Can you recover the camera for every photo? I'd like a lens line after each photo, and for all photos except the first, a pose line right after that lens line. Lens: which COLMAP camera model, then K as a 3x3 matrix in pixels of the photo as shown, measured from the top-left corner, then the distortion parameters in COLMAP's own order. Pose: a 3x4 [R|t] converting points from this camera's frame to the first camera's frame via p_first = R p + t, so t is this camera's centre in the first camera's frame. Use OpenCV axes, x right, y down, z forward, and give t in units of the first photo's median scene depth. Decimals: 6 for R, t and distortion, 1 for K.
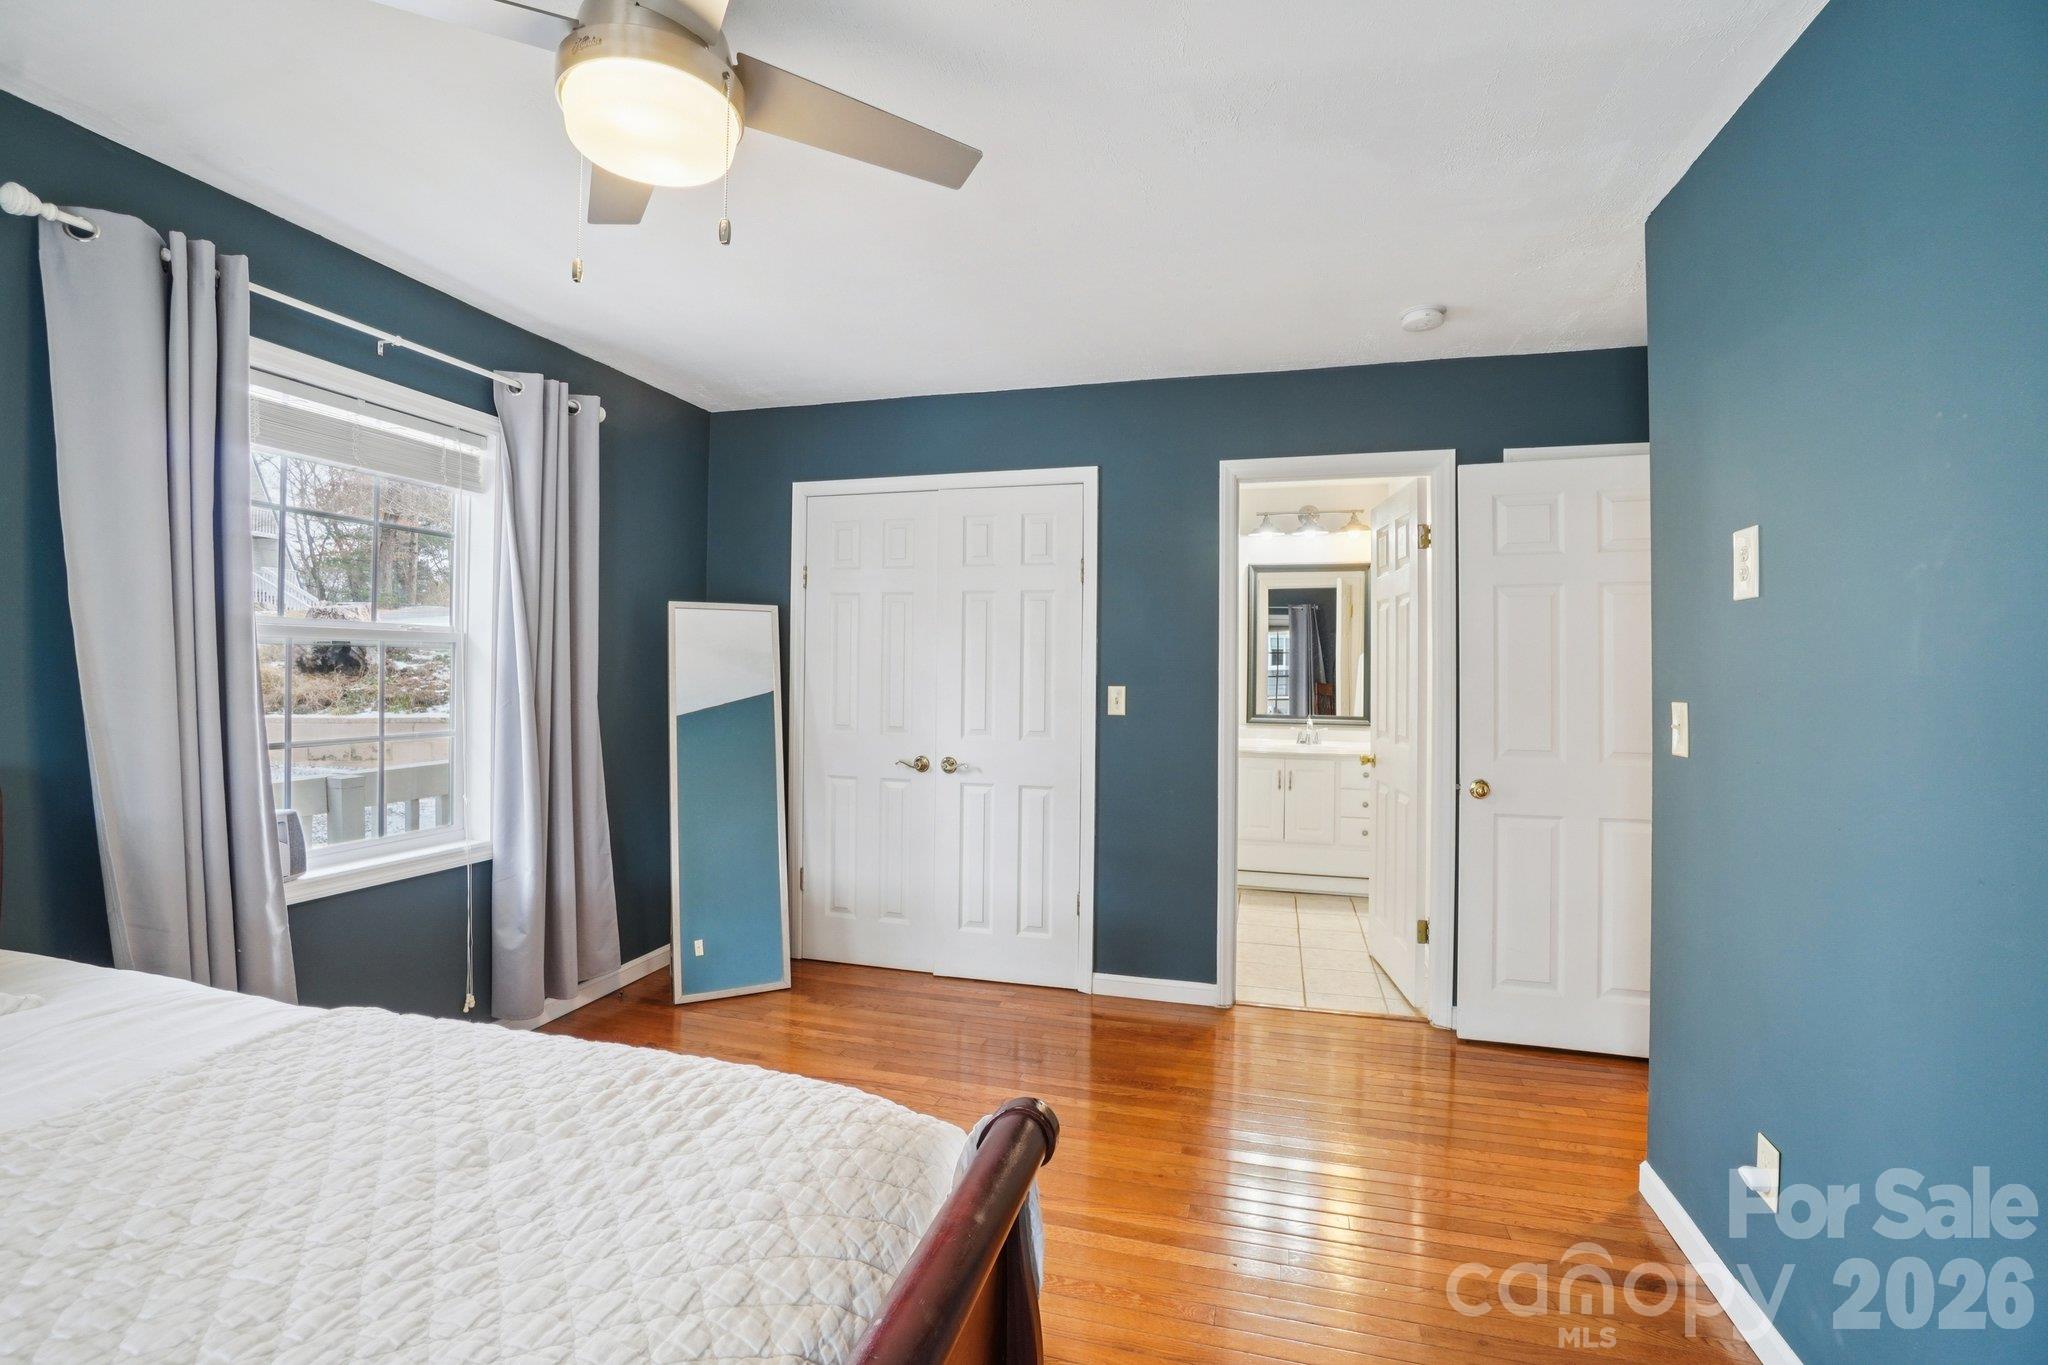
lens RADIAL K [[912.7, 0, 1018.3], [0, 912.7, 655.6], [0, 0, 1]] dist [-0.037437, 0.000720]
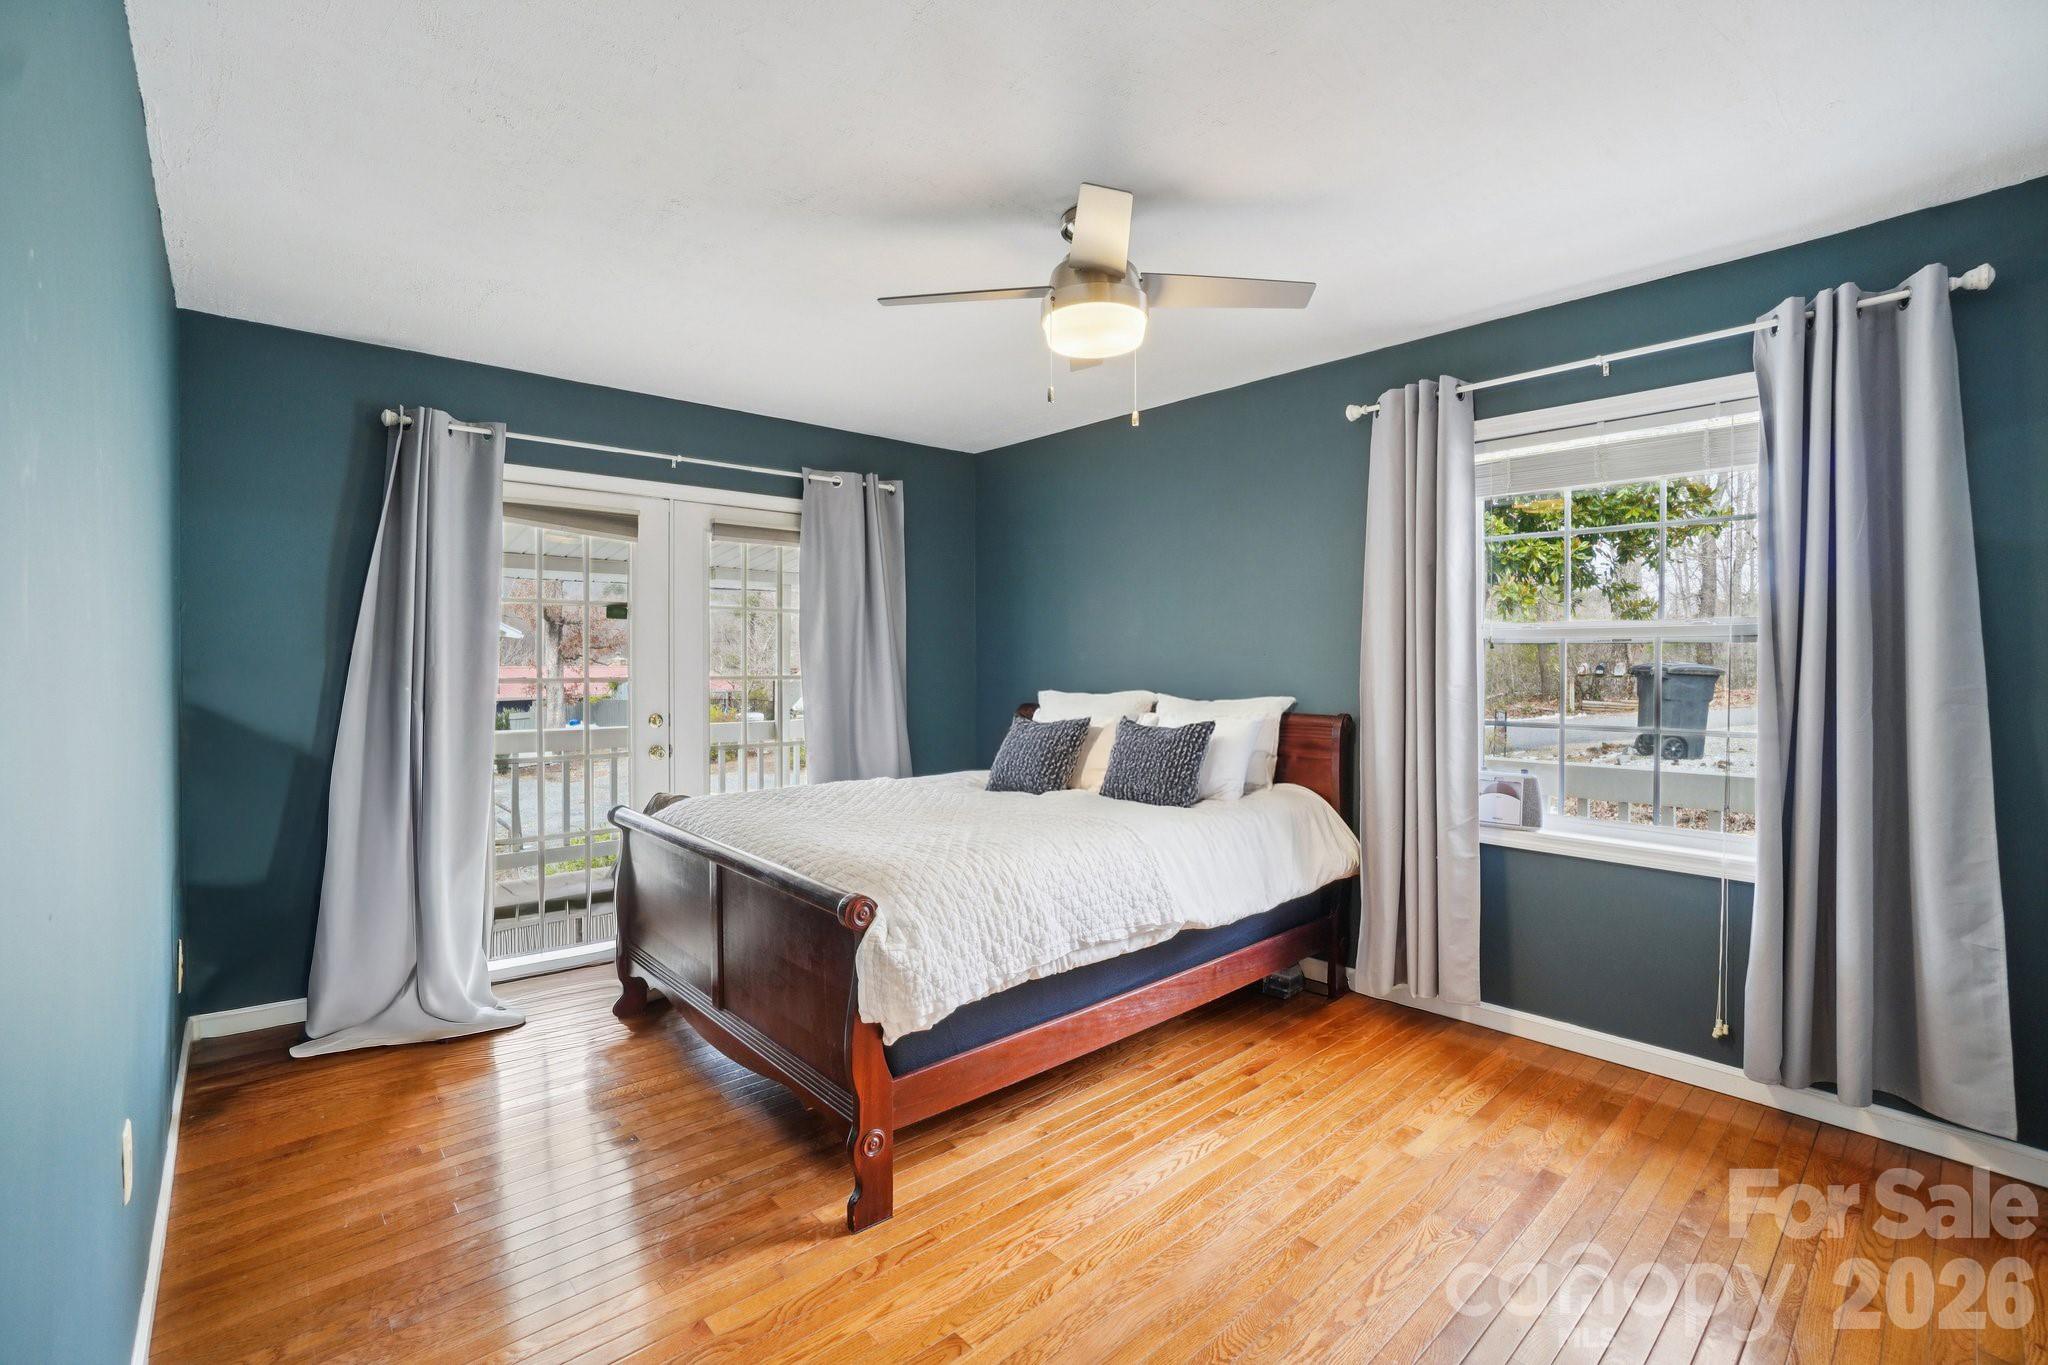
lens RADIAL K [[912.7, 0, 1018.3], [0, 912.7, 655.6], [0, 0, 1]] dist [-0.037437, 0.000720]
pose [[-0.554467, -0.009252, -0.832154, 0.537990], [0.009906, 0.999794, -0.017716, 0.015093], [0.832147, -0.018067, -0.554261, 0.909831]]
